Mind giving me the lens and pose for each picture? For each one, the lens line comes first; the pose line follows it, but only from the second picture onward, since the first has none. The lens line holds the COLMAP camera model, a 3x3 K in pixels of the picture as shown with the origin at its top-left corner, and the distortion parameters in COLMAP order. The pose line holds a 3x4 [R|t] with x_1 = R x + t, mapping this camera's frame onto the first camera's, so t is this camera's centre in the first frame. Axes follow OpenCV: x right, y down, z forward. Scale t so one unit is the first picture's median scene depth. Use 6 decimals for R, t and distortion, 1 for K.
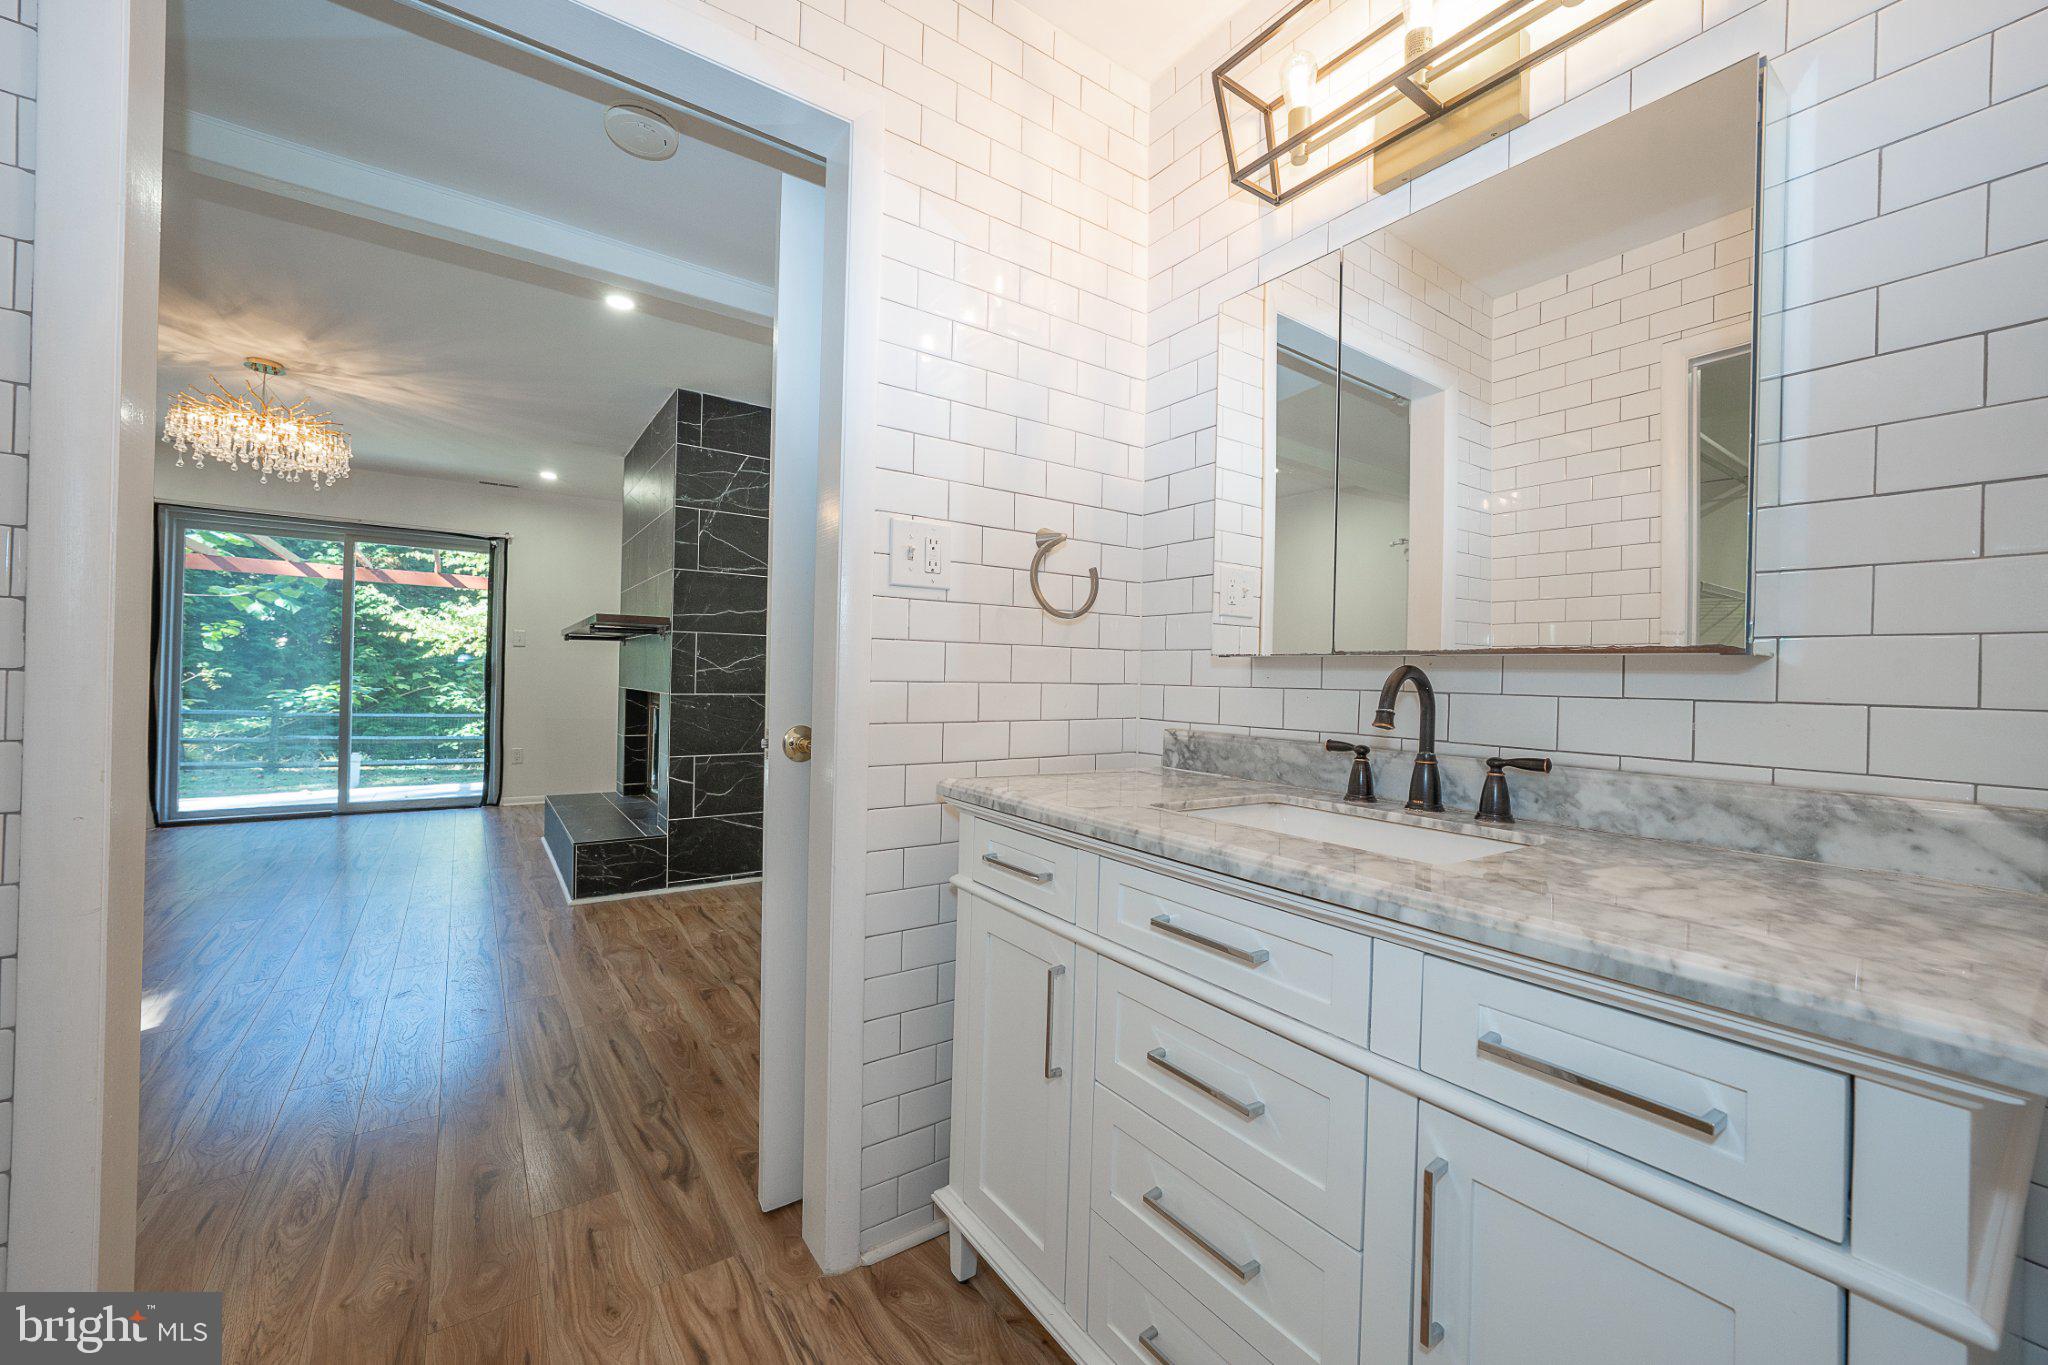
lens RADIAL K [[792.1, 0, 1019.3], [0, 792.1, 681.6], [0, 0, 1]] dist [-0.011102, 0.000711]
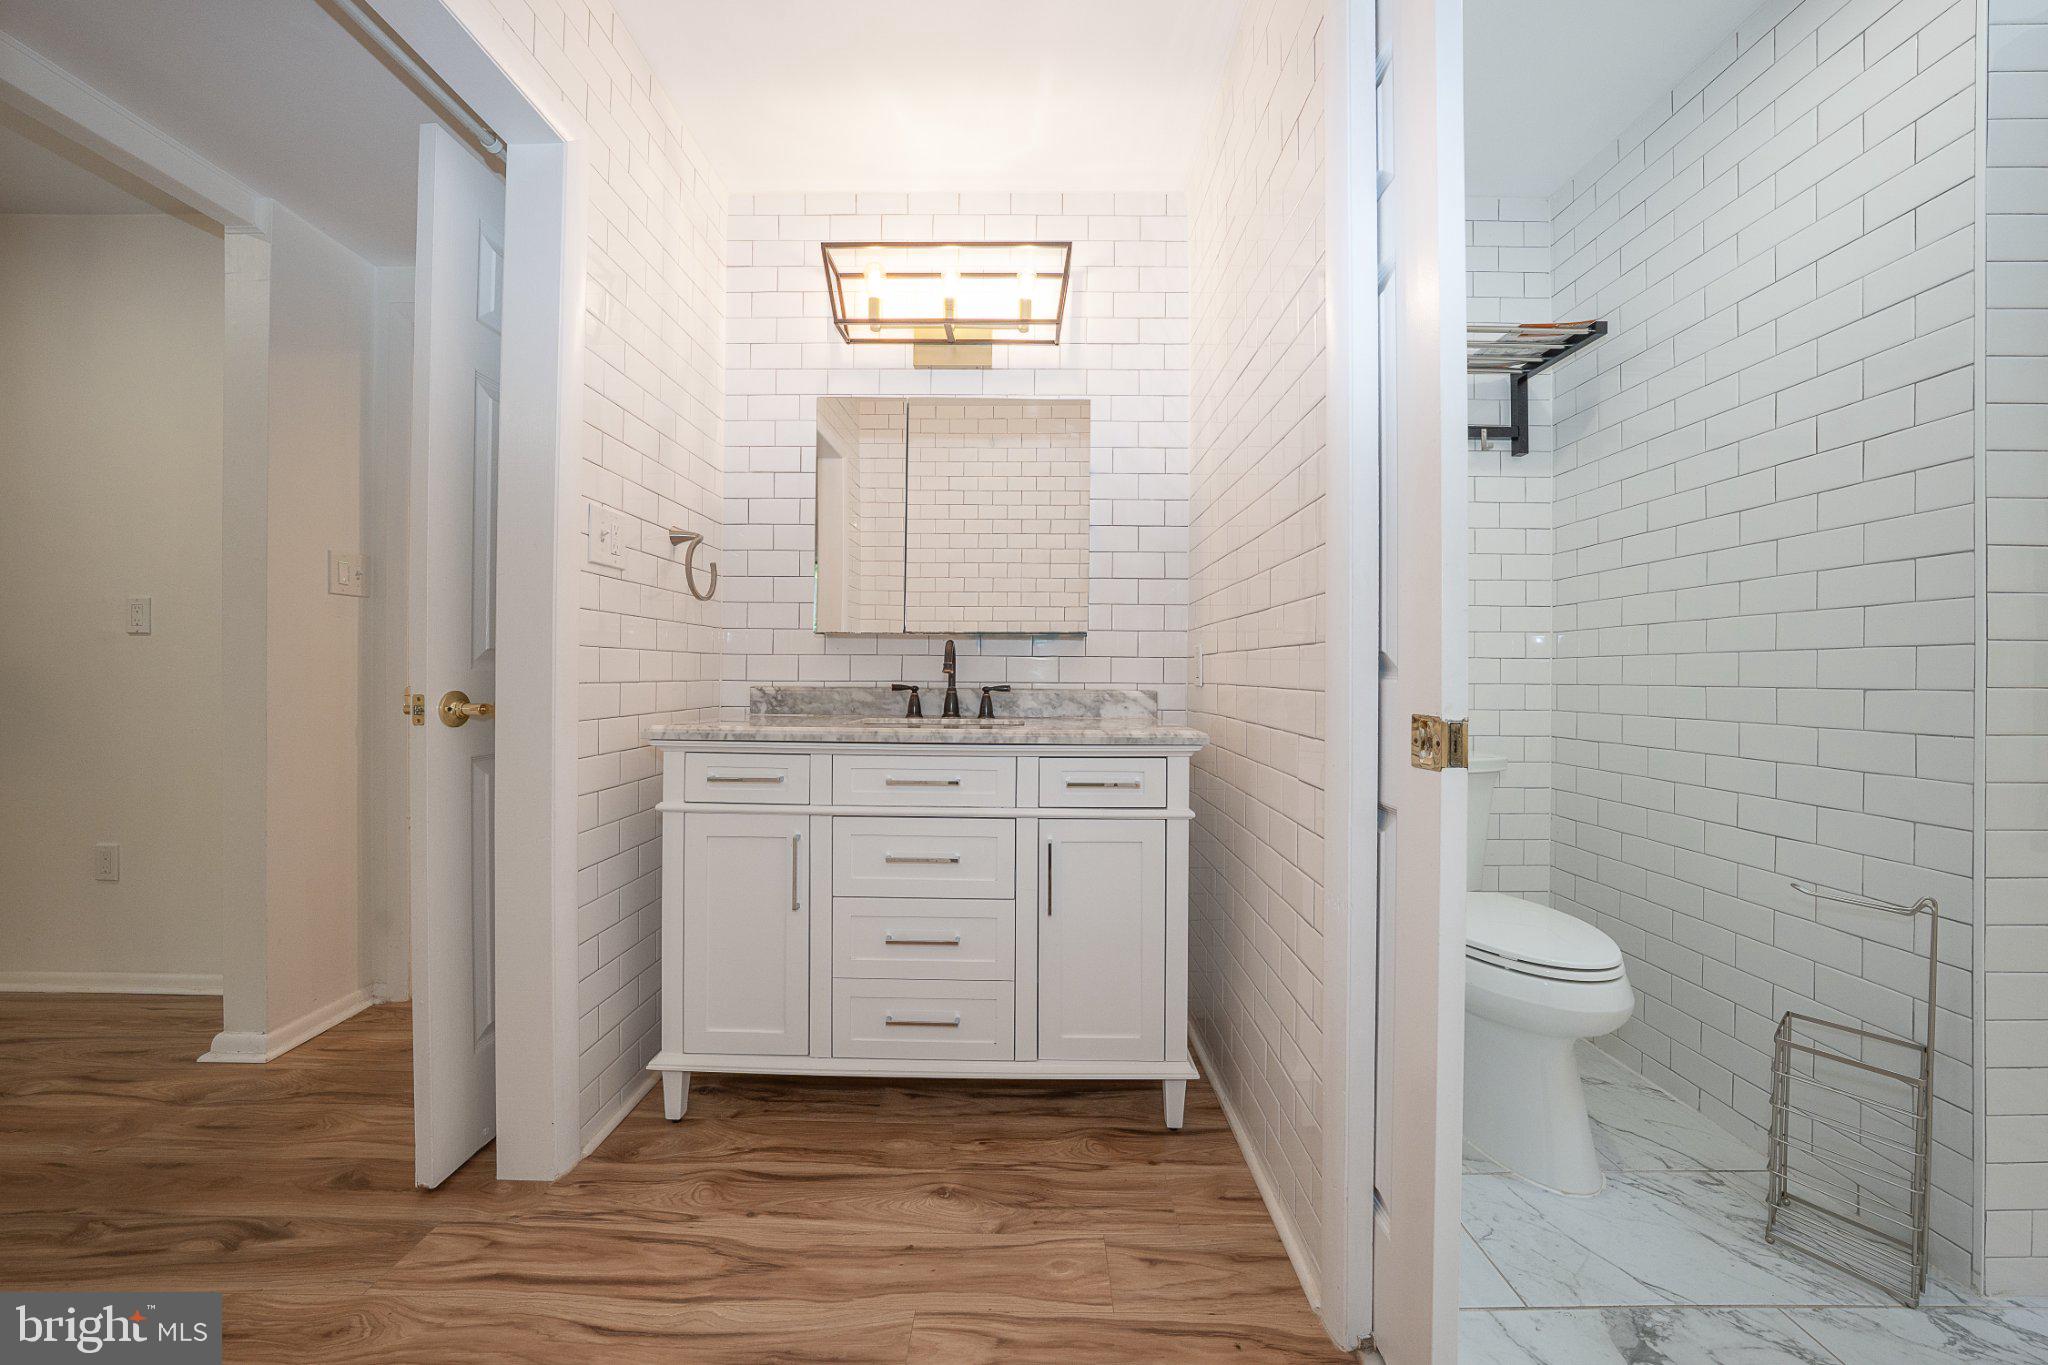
lens RADIAL K [[700.6, 0, 1031.3], [0, 700.6, 678.4], [0, 0, 1]] dist [-0.015405, 0.002182]
pose [[0.590045, -0.023049, 0.807042, -0.660388], [0.010185, 0.999725, 0.021106, 0.034149], [-0.807306, -0.004234, 0.590117, -0.121389]]
